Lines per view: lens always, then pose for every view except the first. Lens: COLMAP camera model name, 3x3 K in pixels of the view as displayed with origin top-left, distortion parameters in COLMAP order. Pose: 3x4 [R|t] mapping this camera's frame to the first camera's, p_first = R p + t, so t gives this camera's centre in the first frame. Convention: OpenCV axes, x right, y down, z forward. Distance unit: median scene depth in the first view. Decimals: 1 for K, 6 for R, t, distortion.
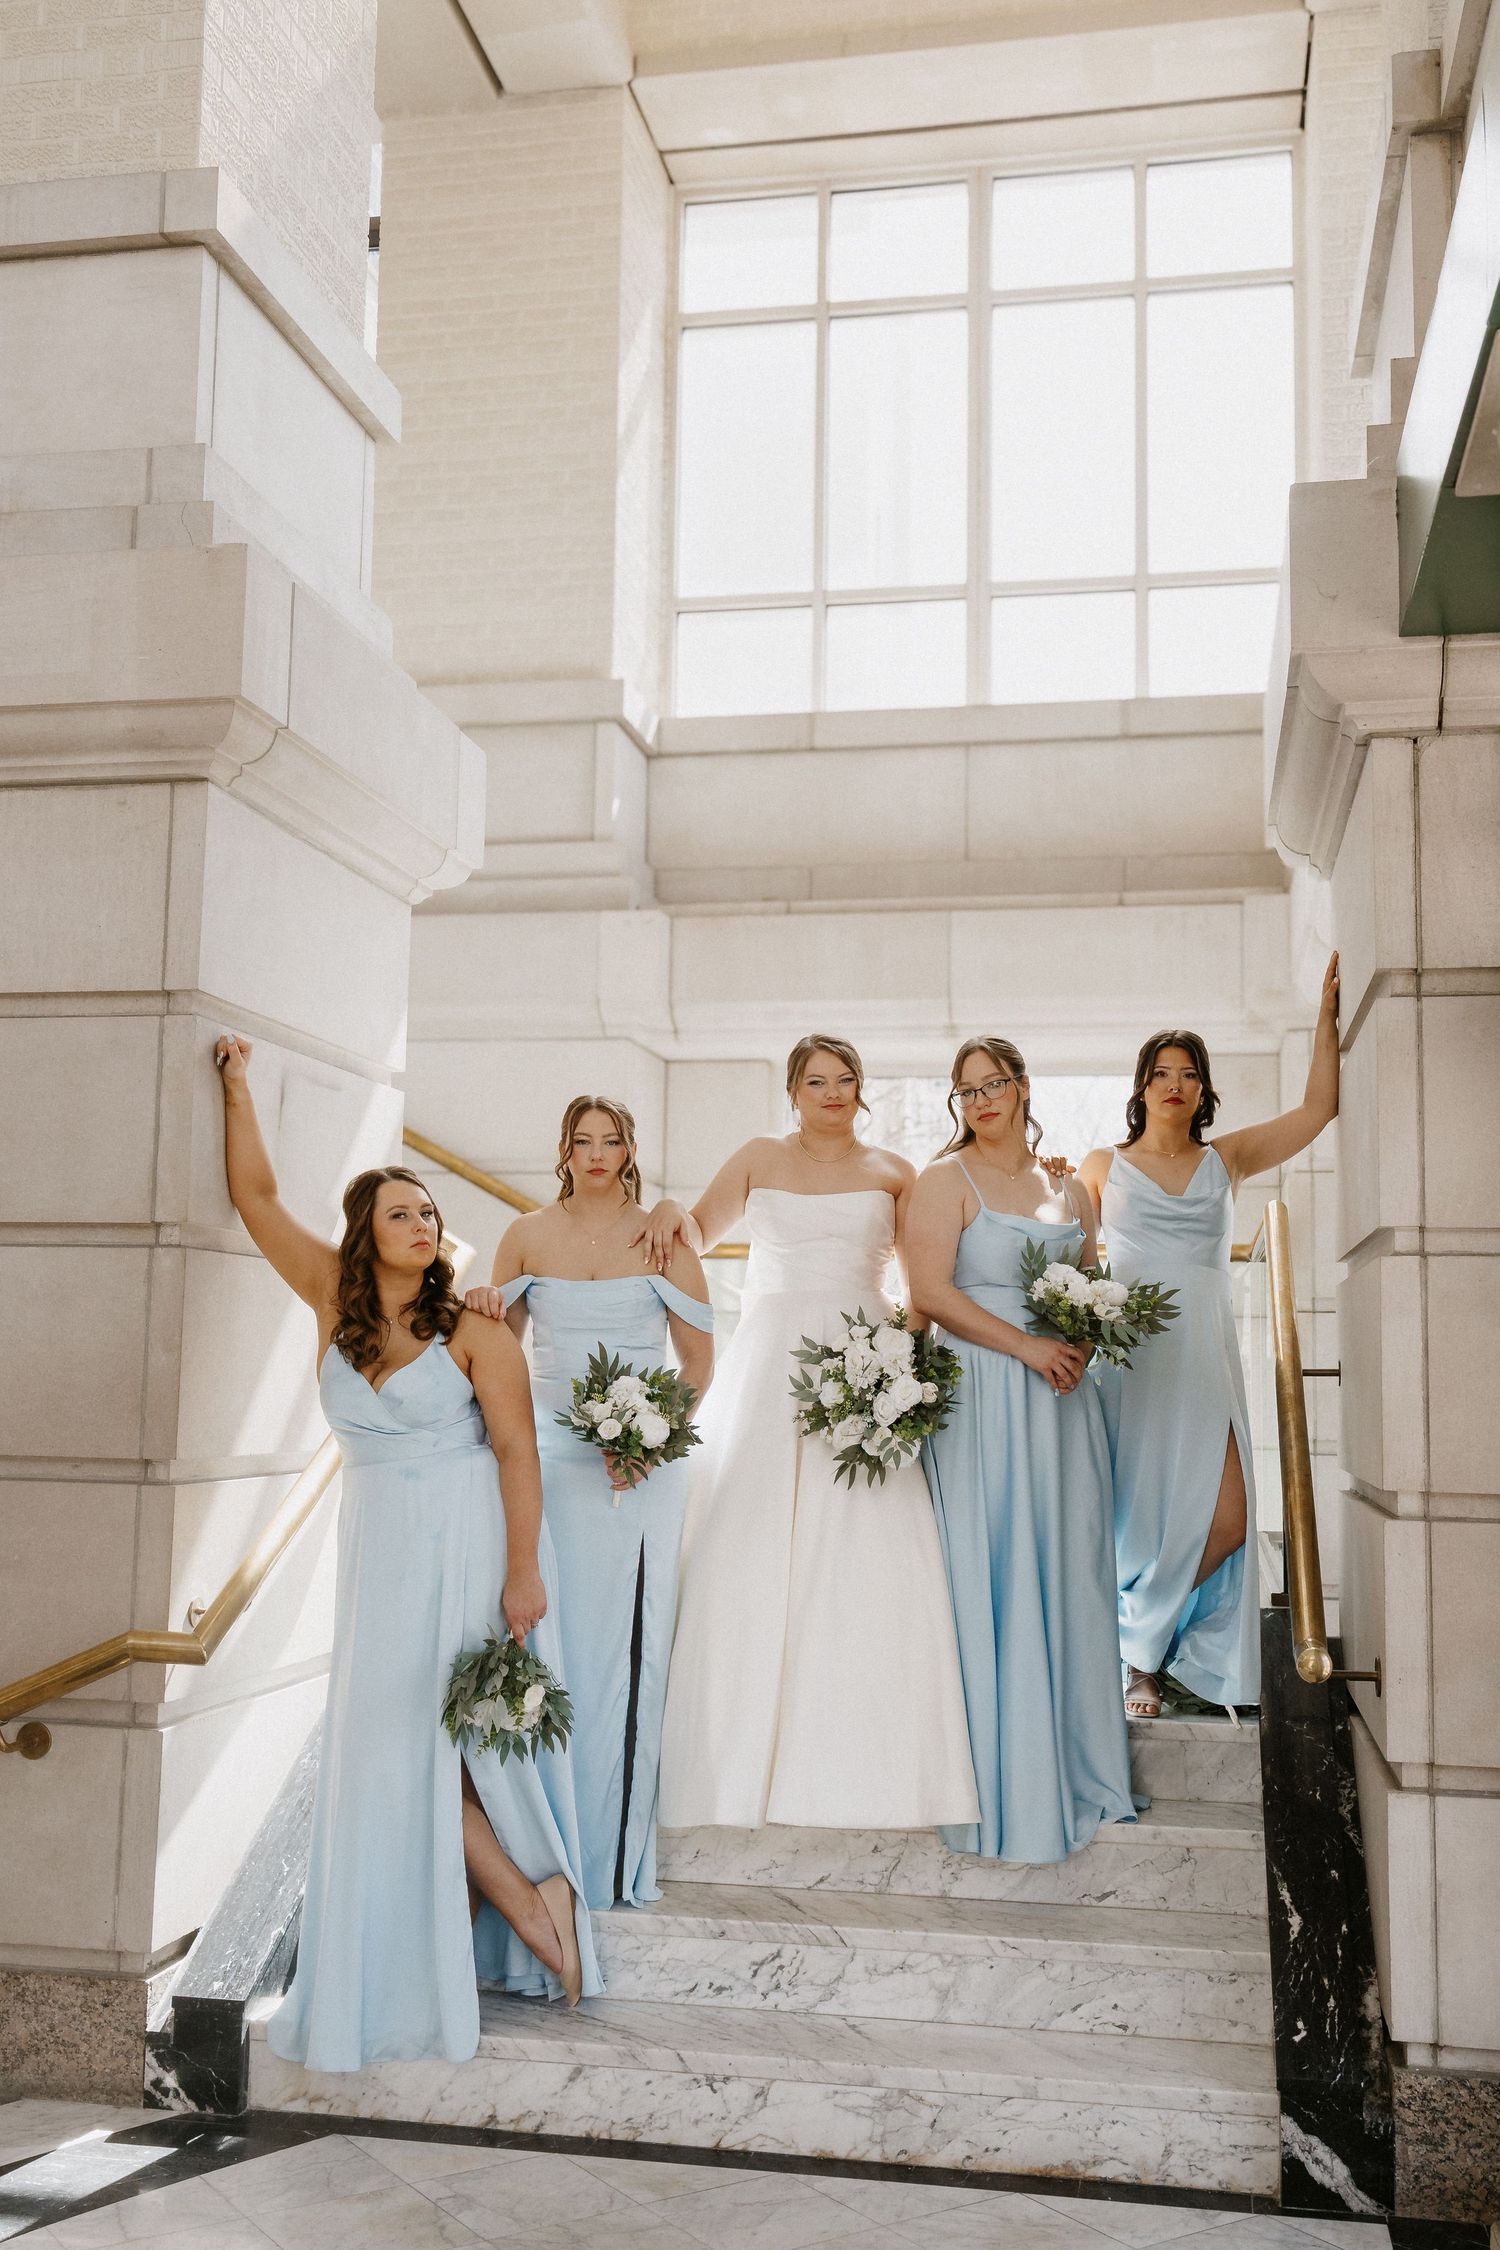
lens RADIAL K [[2243.6, 0, 746.8], [0, 2243.6, 1134.2], [0, 0, 1]] dist [-0.007791, 0.000000]
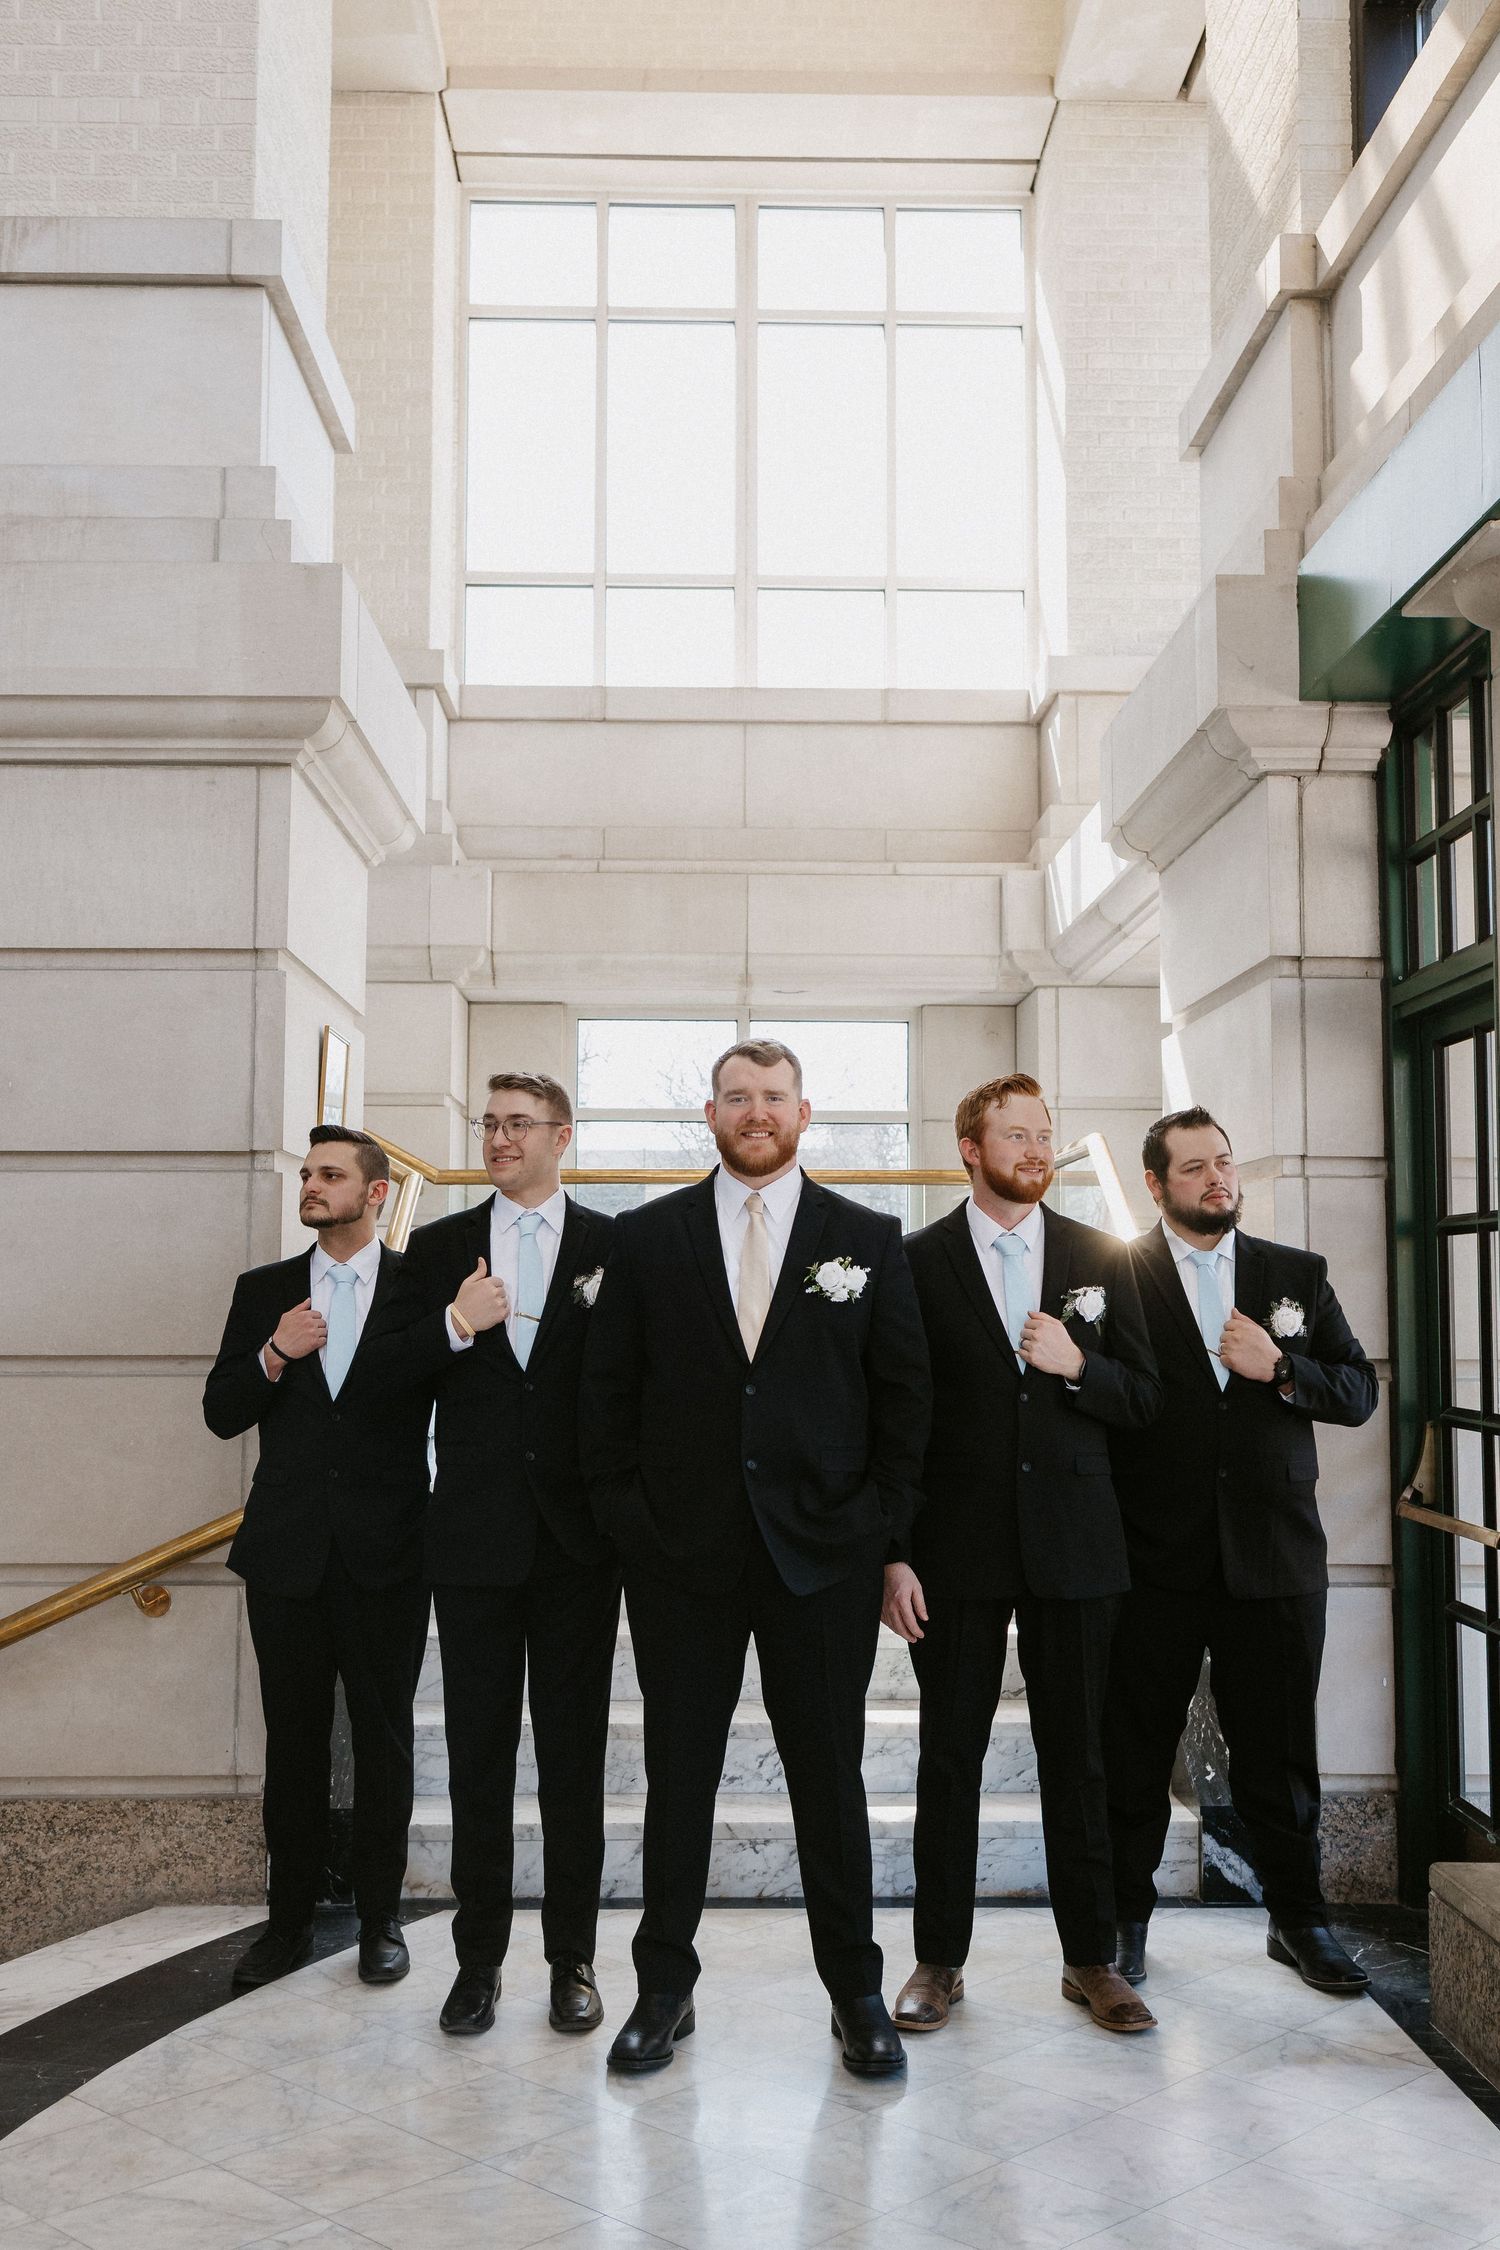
lens RADIAL K [[2243.6, 0, 754.1], [0, 2243.6, 1114.7], [0, 0, 1]] dist [-0.007791, 0.000000]
pose [[0.976052, 0.003653, 0.217506, -0.256600], [-0.008799, 0.999704, 0.022695, -0.007391], [-0.217358, -0.024065, 0.975795, -0.176482]]
